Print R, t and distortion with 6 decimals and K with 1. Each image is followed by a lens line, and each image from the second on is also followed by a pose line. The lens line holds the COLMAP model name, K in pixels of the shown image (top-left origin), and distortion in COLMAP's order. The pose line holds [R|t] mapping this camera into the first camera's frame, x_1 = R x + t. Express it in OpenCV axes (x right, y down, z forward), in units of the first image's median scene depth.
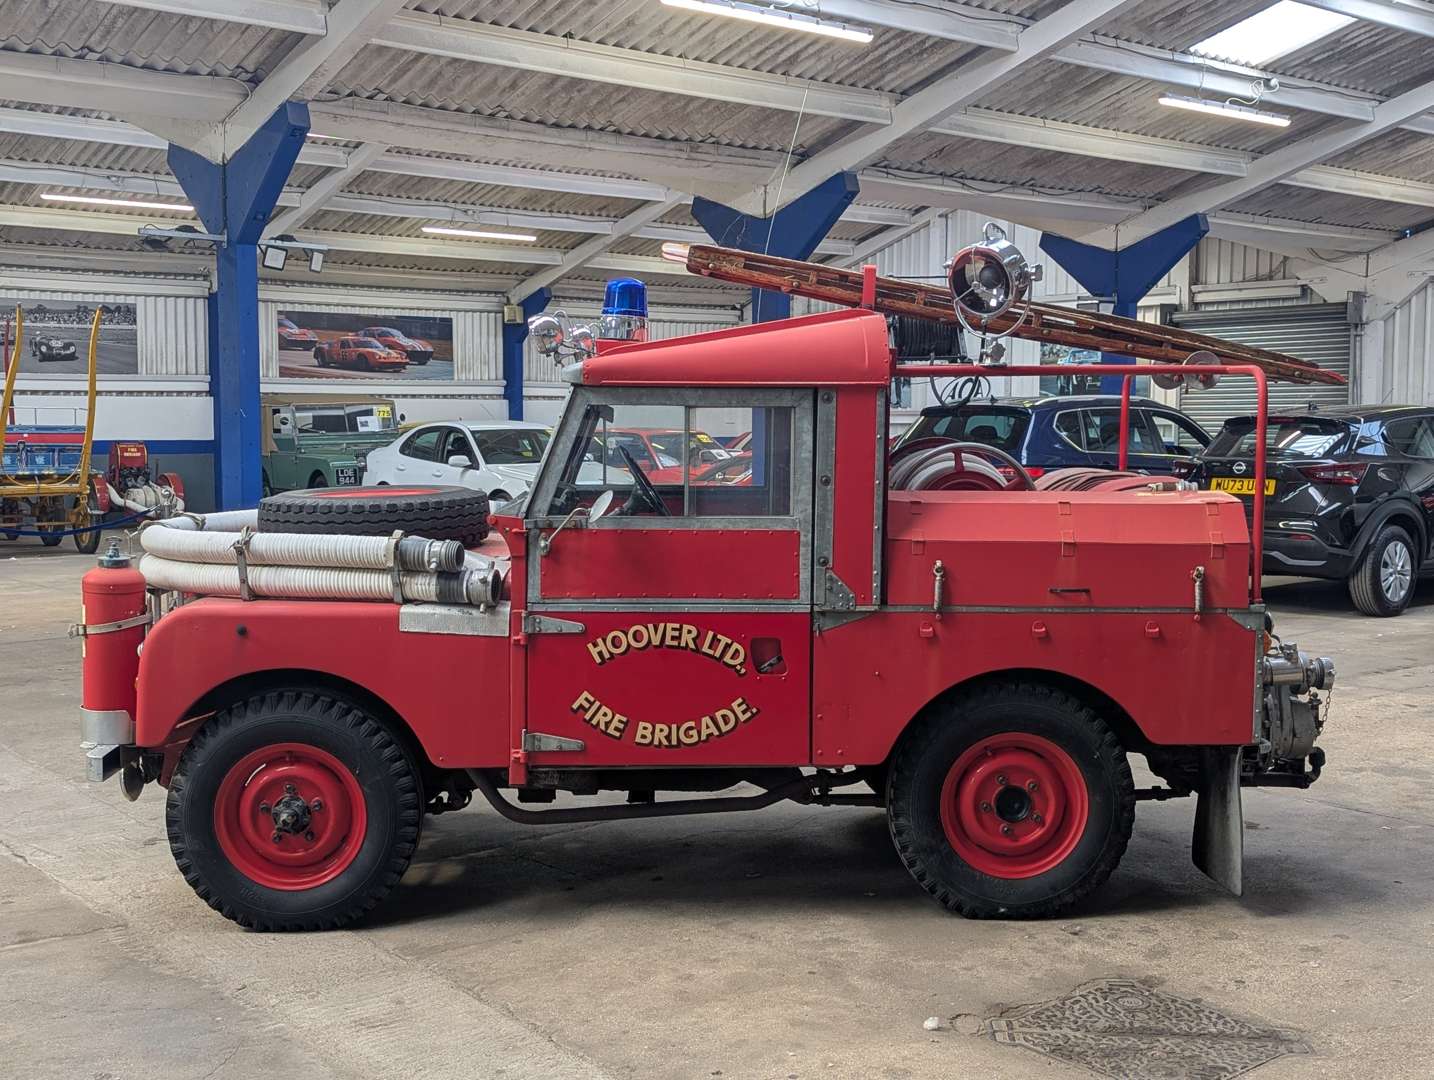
lens RADIAL K [[1697.7, 0, 712.6], [0, 1697.7, 505.8], [0, 0, 1]] dist [0.130185, -0.249797]
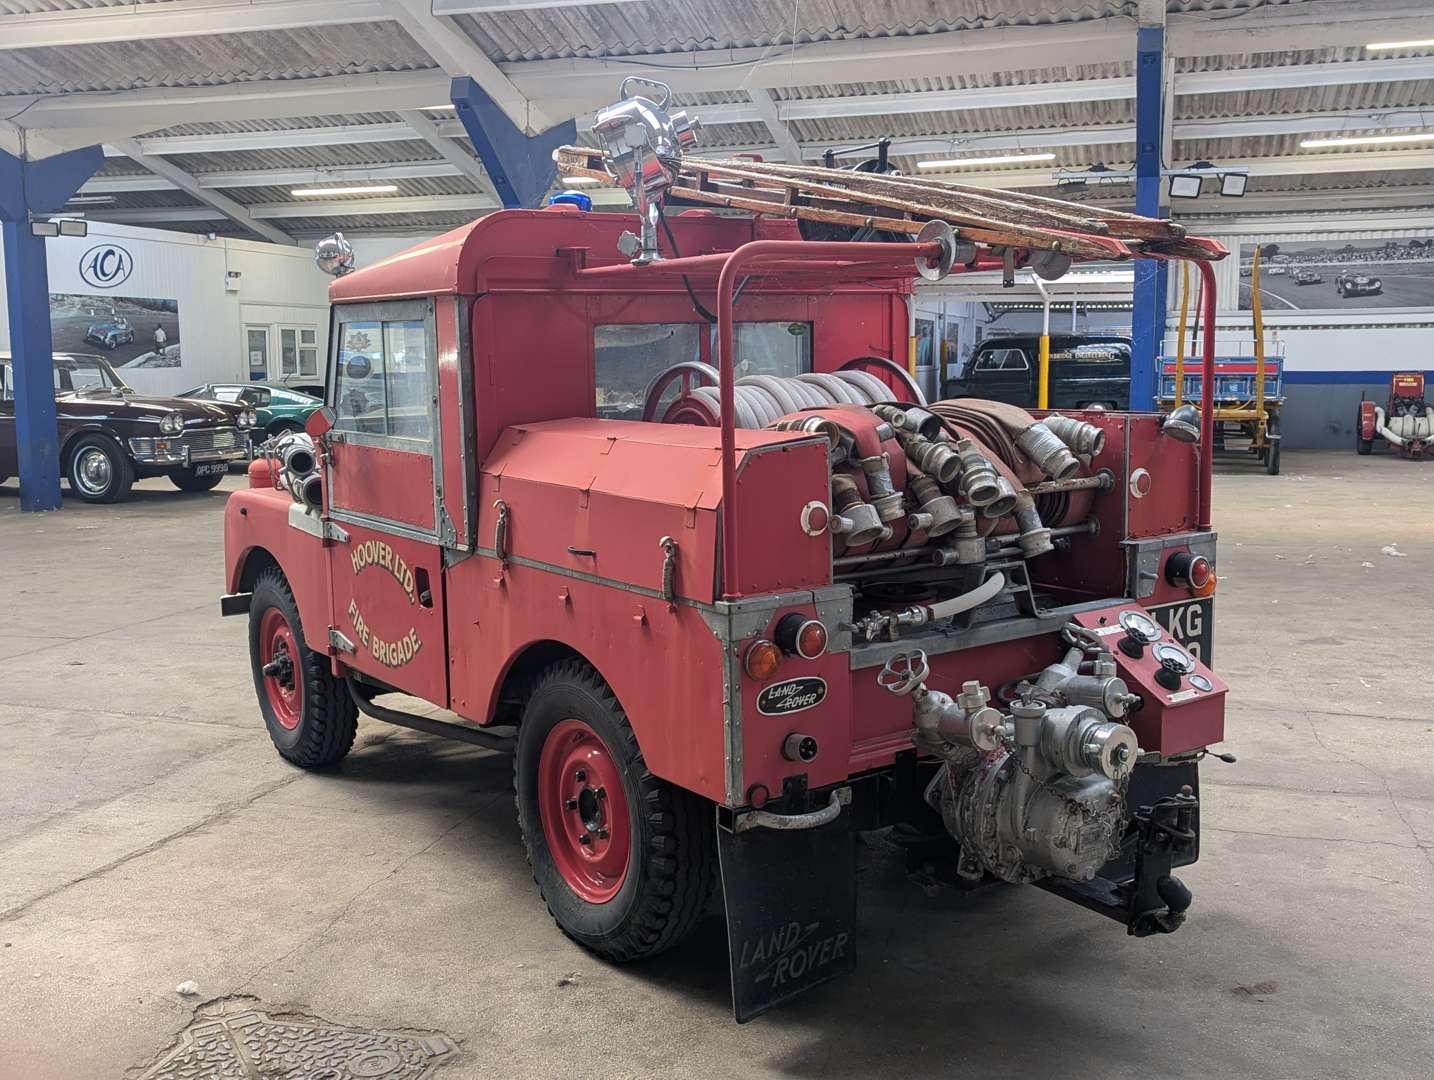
lens RADIAL K [[1452.1, 0, 716.3], [0, 1452.1, 514.6], [0, 0, 1]] dist [0.117308, -0.145325]
pose [[0.551181, 0.084603, -0.830086, 0.783095], [-0.037157, 0.996348, 0.076876, -0.019845], [0.833558, -0.011529, 0.552311, 0.683180]]
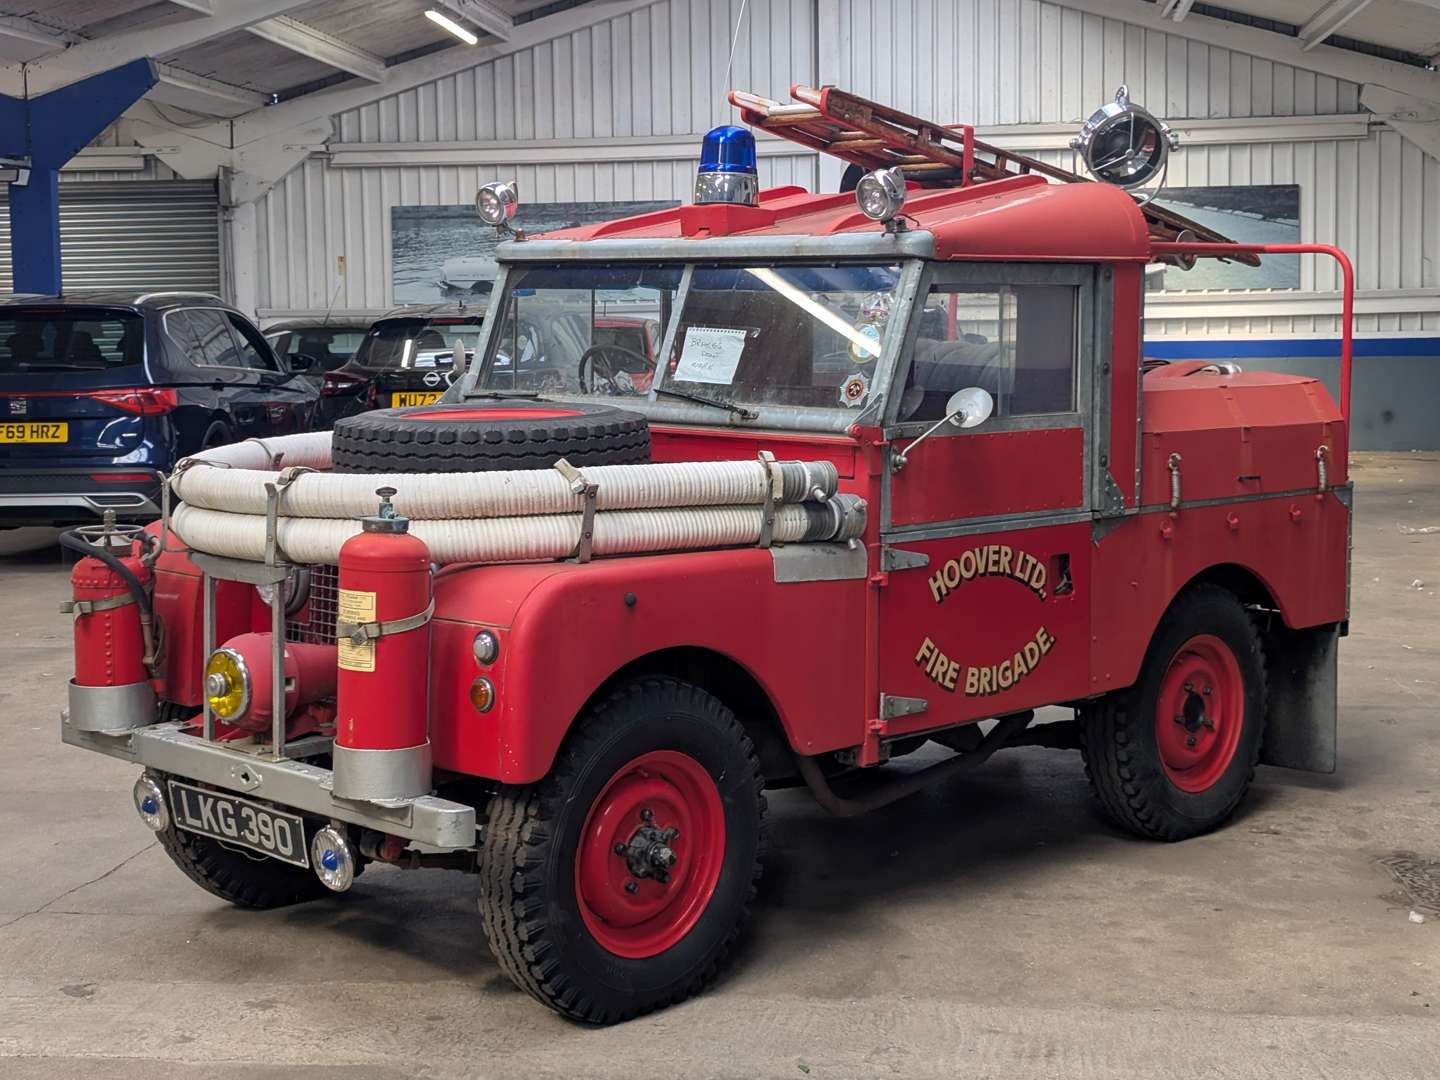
lens RADIAL K [[2296.1, 0, 684.3], [0, 2296.1, 464.3], [0, 0, 1]] dist [0.255391, -1.110673]
pose [[0.726530, -0.057284, 0.684742, -0.899210], [0.054234, 0.998191, 0.025962, -0.008416], [-0.684991, 0.018274, 0.728323, 0.273055]]
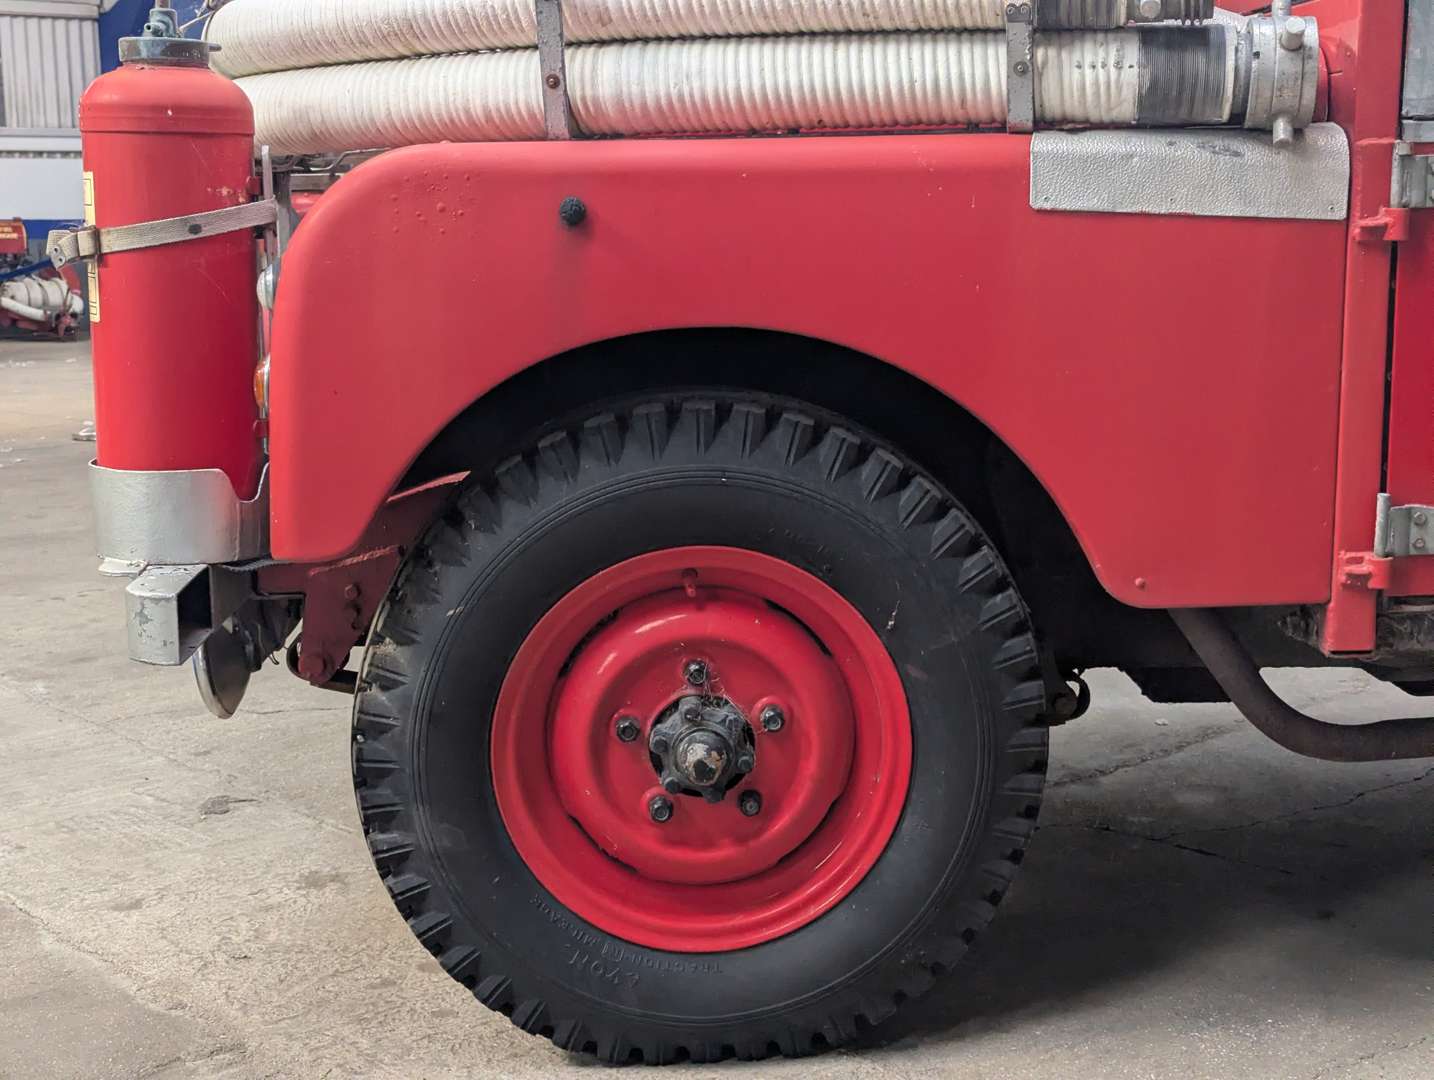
lens RADIAL K [[2004.5, 0, 712.1], [0, 2004.5, 510.7], [0, 0, 1]] dist [0.194769, -0.633075]
pose [[0.999607, -0.022659, 0.016485, -0.250299], [0.021296, 0.996678, 0.078615, 0.098400], [-0.018212, -0.078233, 0.996769, 0.586537]]
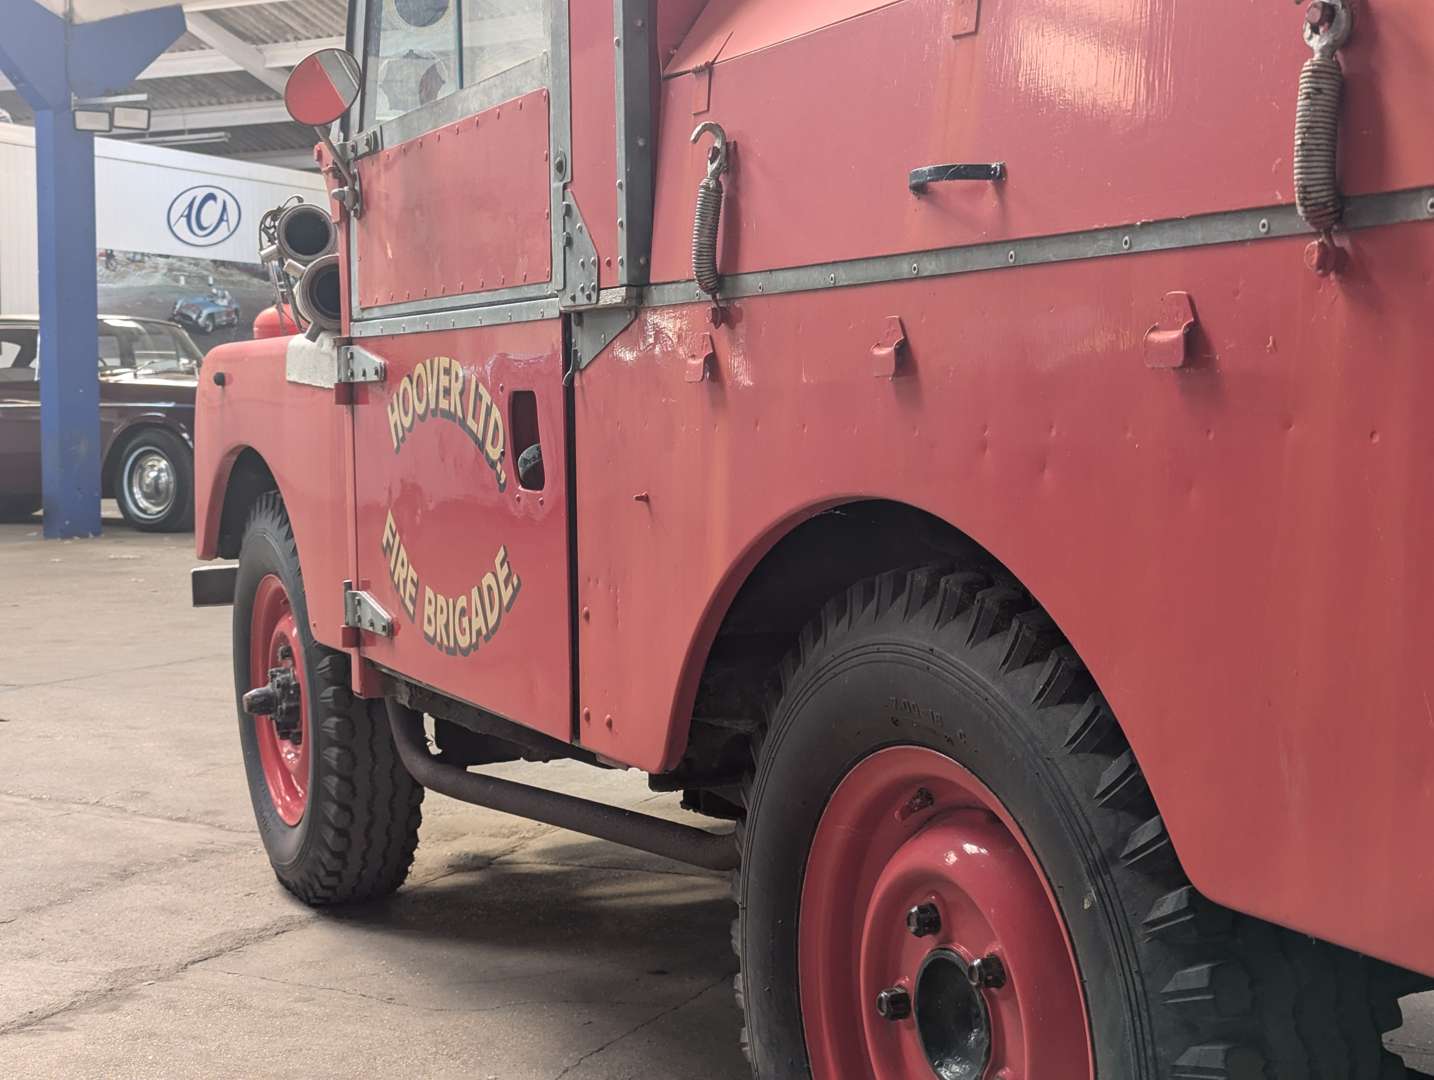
lens RADIAL K [[2004.5, 0, 712.1], [0, 2004.5, 510.7], [0, 0, 1]] dist [0.194769, -0.633075]
pose [[0.404981, 0.043127, -0.913308, 0.455163], [-0.049612, 0.998452, 0.025148, 0.090221], [0.912978, 0.035126, 0.406493, 0.849169]]
